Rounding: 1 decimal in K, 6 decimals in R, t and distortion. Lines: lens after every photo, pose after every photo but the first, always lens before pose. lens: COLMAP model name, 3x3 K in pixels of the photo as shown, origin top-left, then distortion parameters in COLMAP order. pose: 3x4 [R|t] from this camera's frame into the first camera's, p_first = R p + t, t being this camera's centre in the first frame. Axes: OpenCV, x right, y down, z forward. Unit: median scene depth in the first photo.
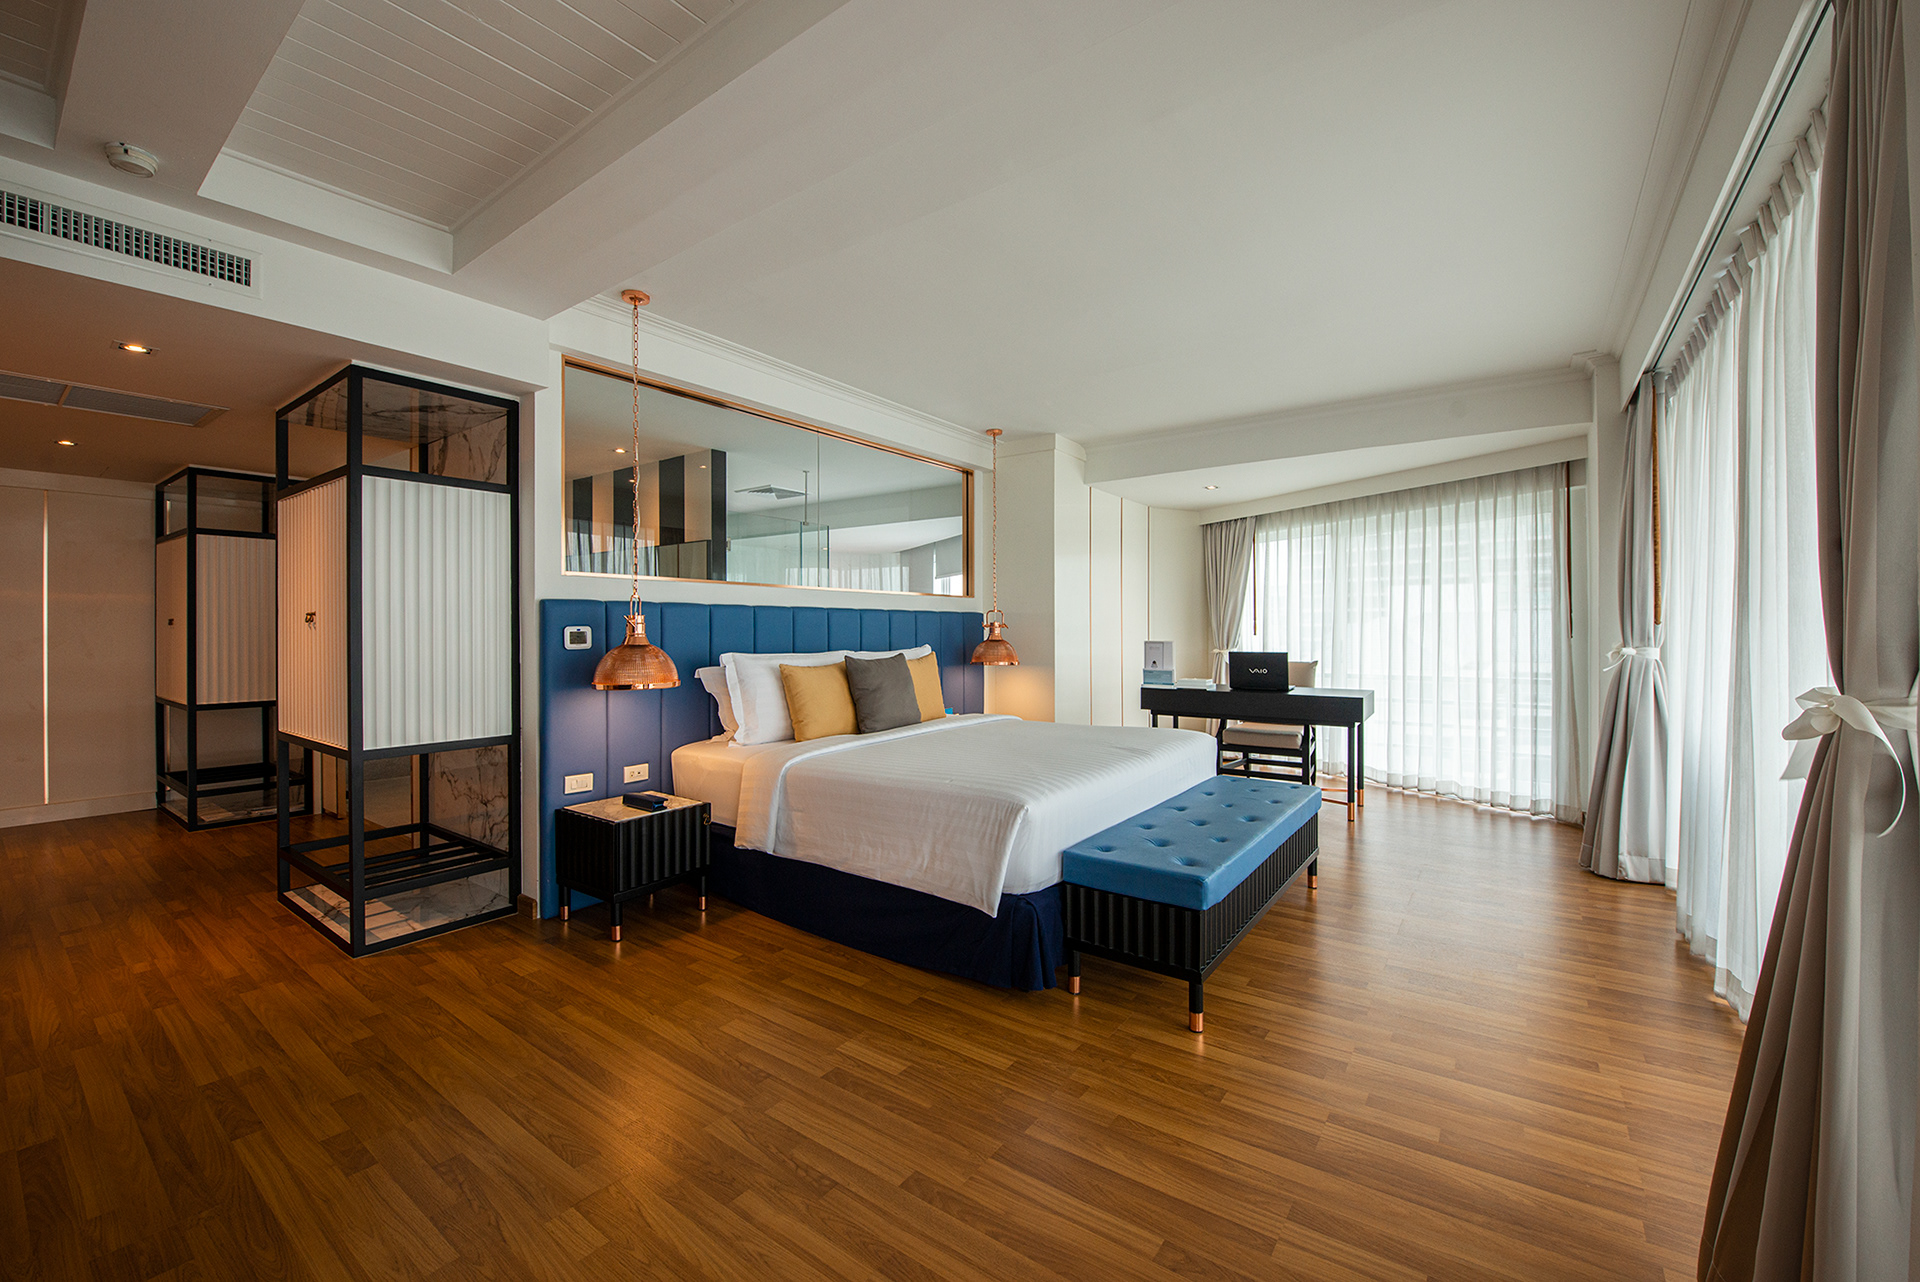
lens RADIAL K [[734.0, 0, 1025.9], [0, 734.0, 633.6], [0, 0, 1]] dist [-0.014628, 0.001360]
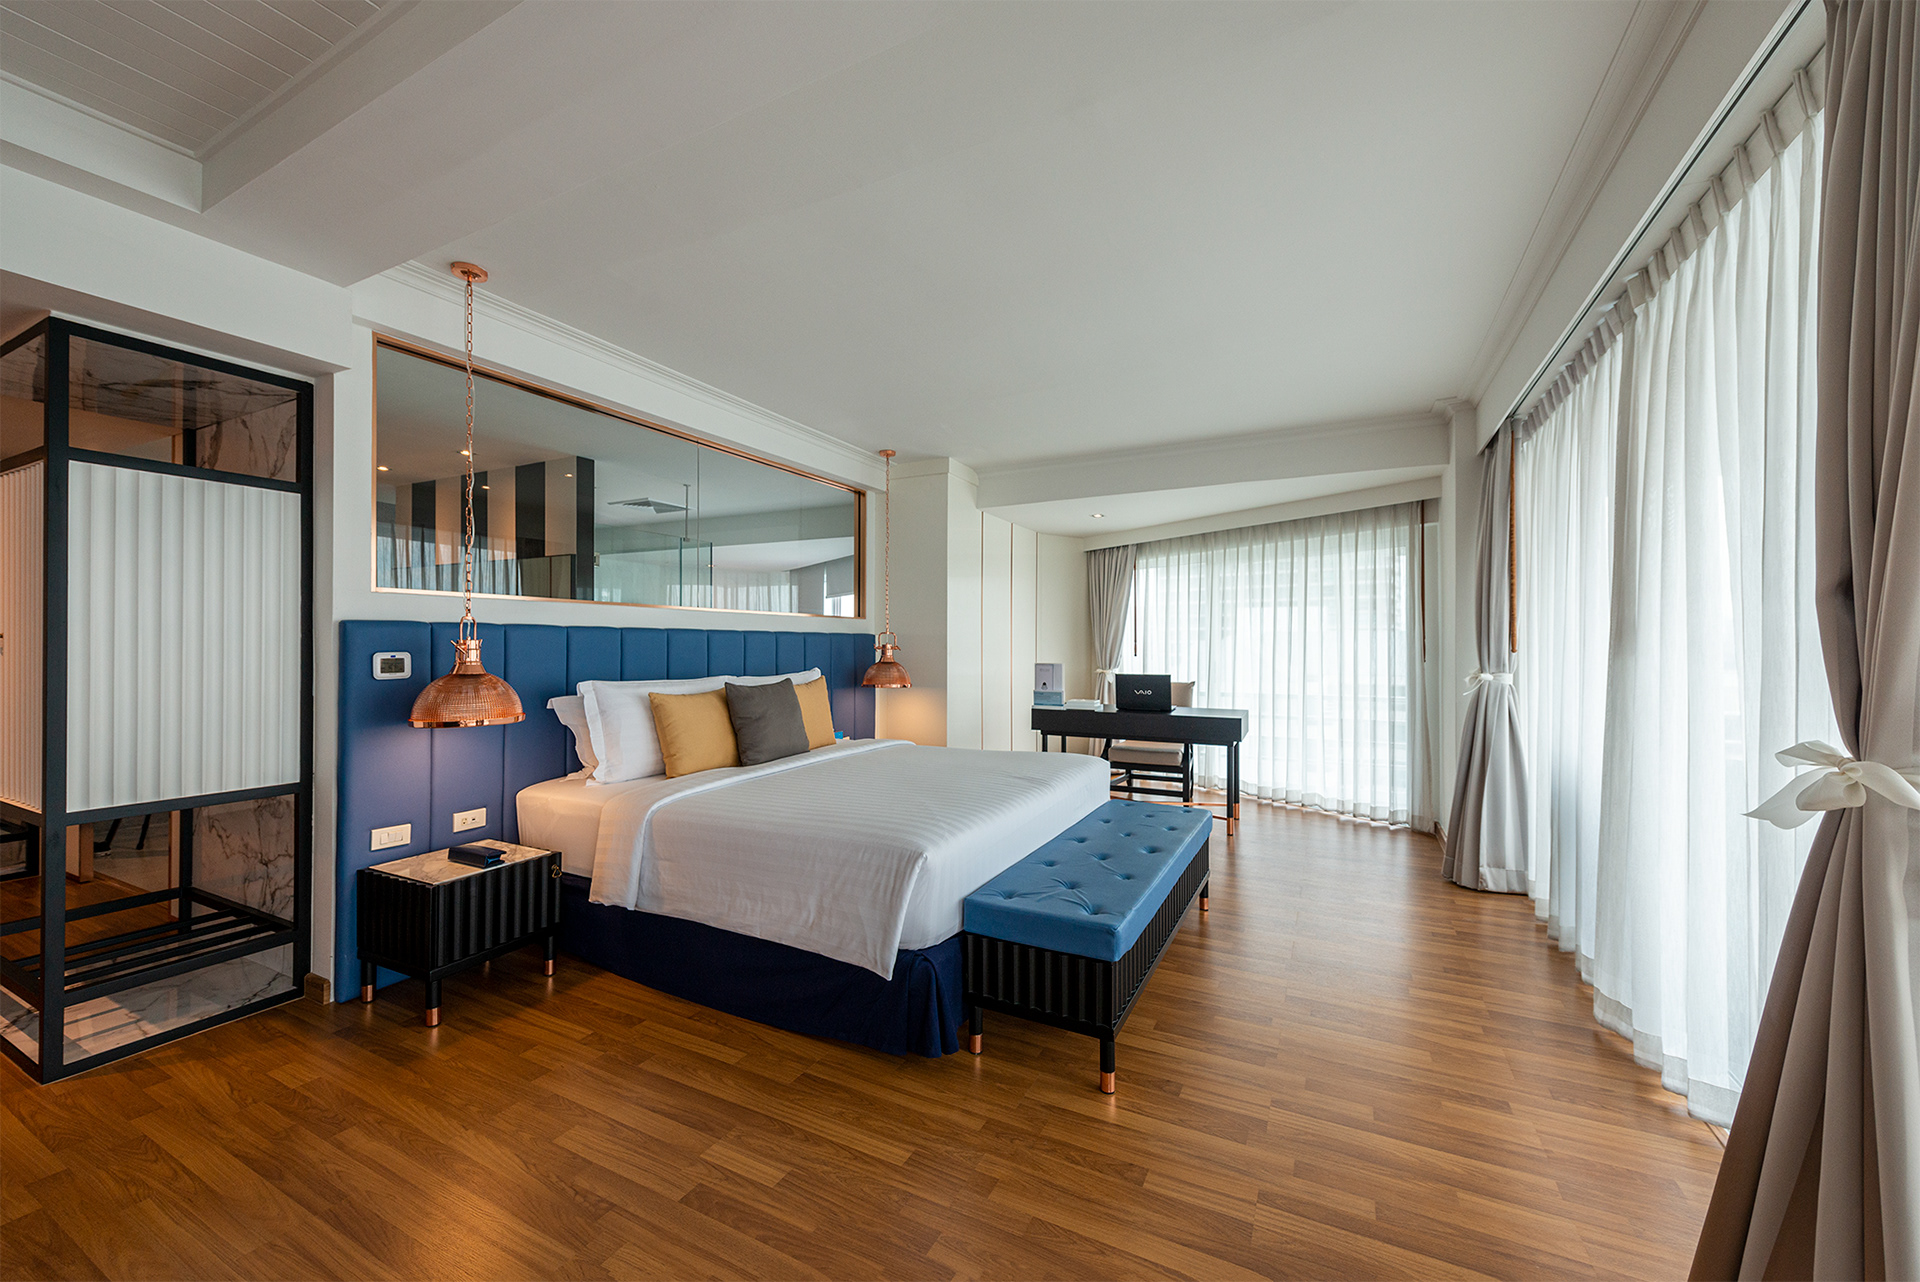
lens RADIAL K [[673.1, 0, 1008.4], [0, 673.1, 644.2], [0, 0, 1]] dist [0.006905, -0.000868]
pose [[0.990016, 0.004381, 0.140890, -0.012887], [-0.003638, 0.999978, -0.005537, -0.017225], [-0.140911, 0.004969, 0.990010, 0.116656]]
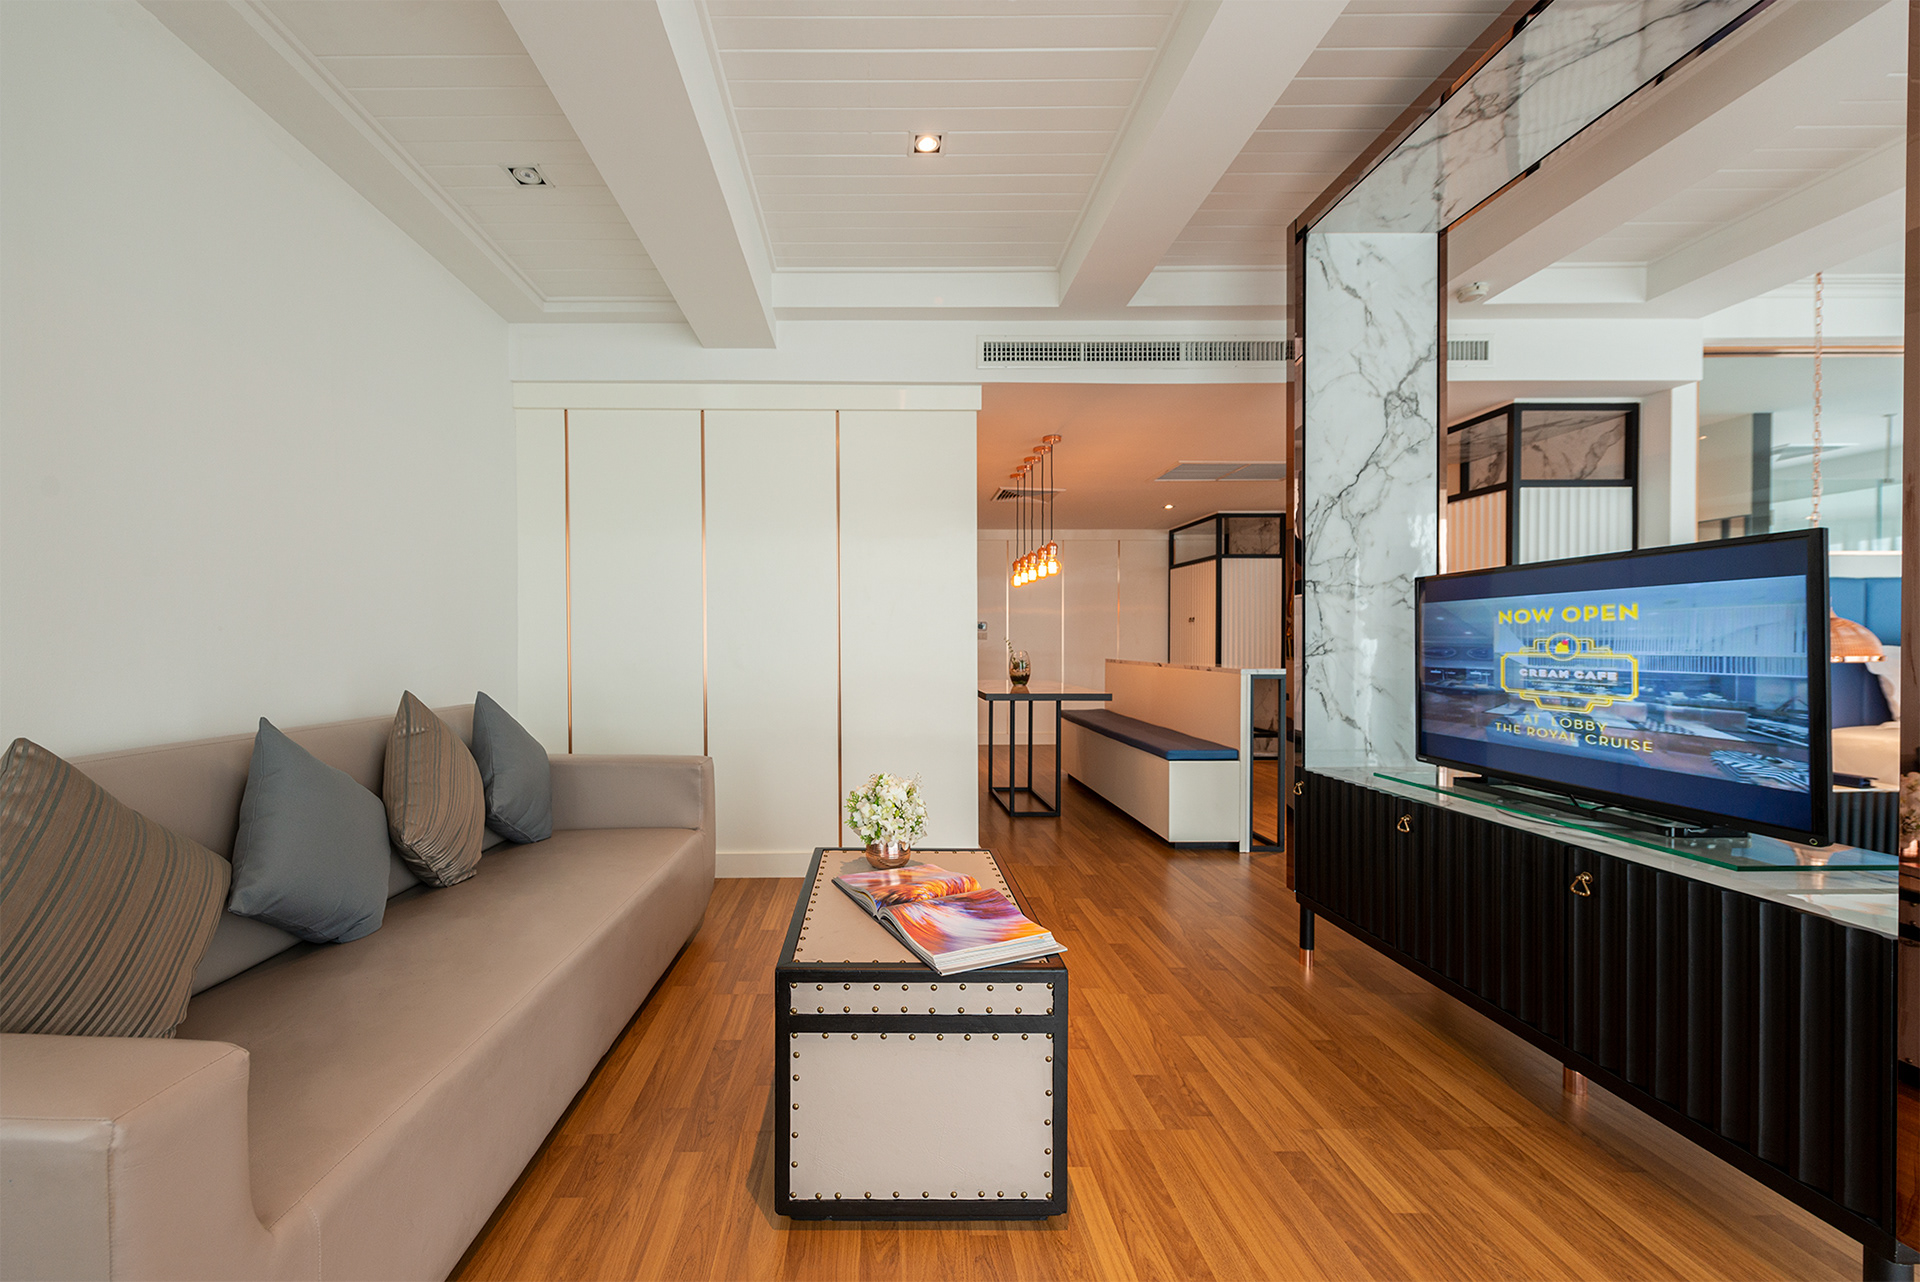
lens RADIAL K [[734.0, 0, 871.3], [0, 734.0, 655.1], [0, 0, 1]] dist [-0.014628, 0.001360]
pose [[0.552489, 0.011721, -0.833438, -0.422679], [-0.000148, 0.999902, 0.013963, 0.051001], [0.833520, -0.007591, 0.552437, -0.587791]]
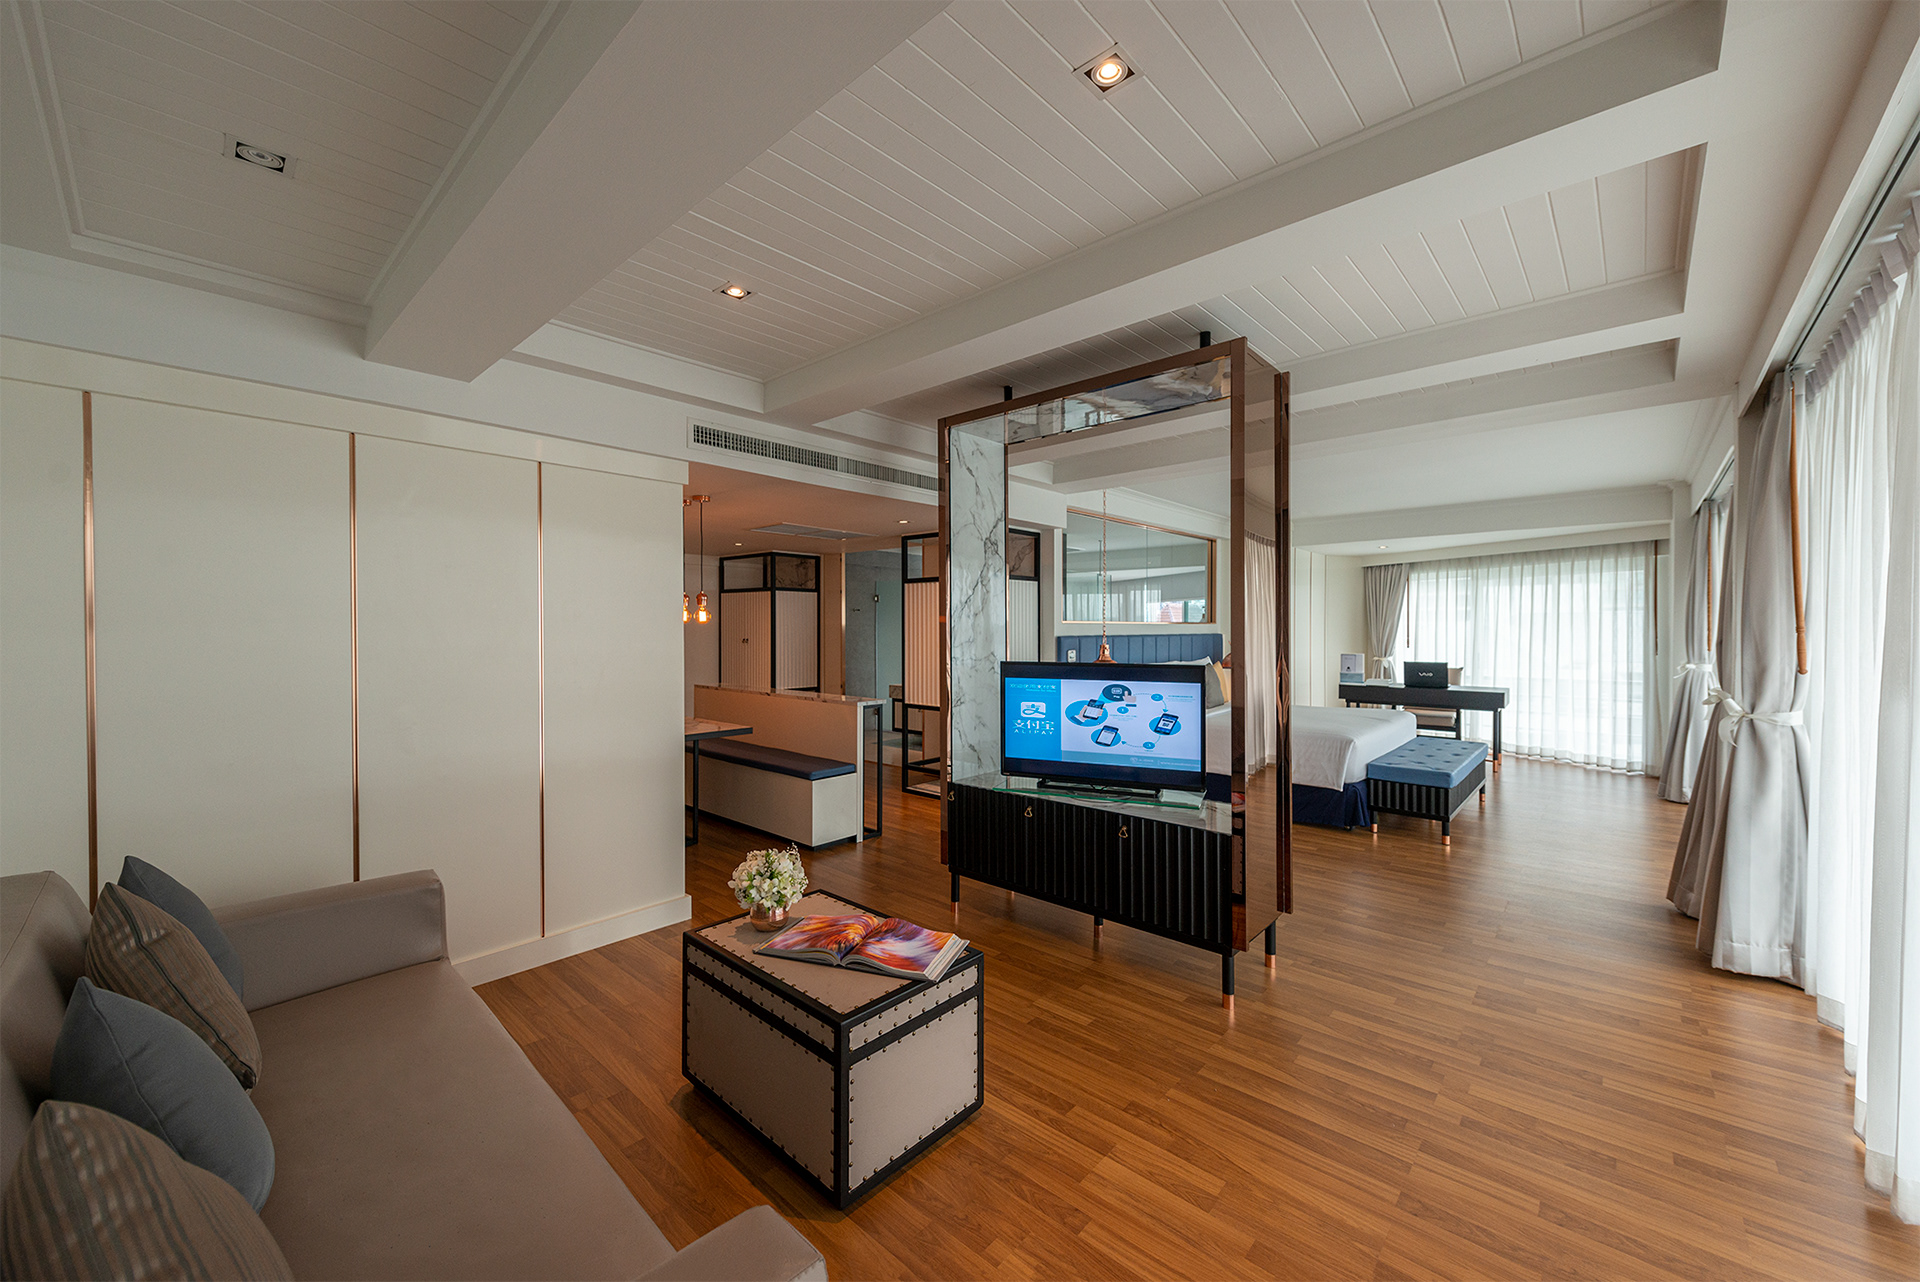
lens RADIAL K [[734.0, 0, 952.3], [0, 734.0, 632.9], [0, 0, 1]] dist [-0.014628, 0.001360]
pose [[0.989111, 0.002124, -0.147158, -0.641294], [-0.000964, 0.999968, 0.007954, -0.067611], [0.147170, -0.007726, 0.989081, -0.945227]]
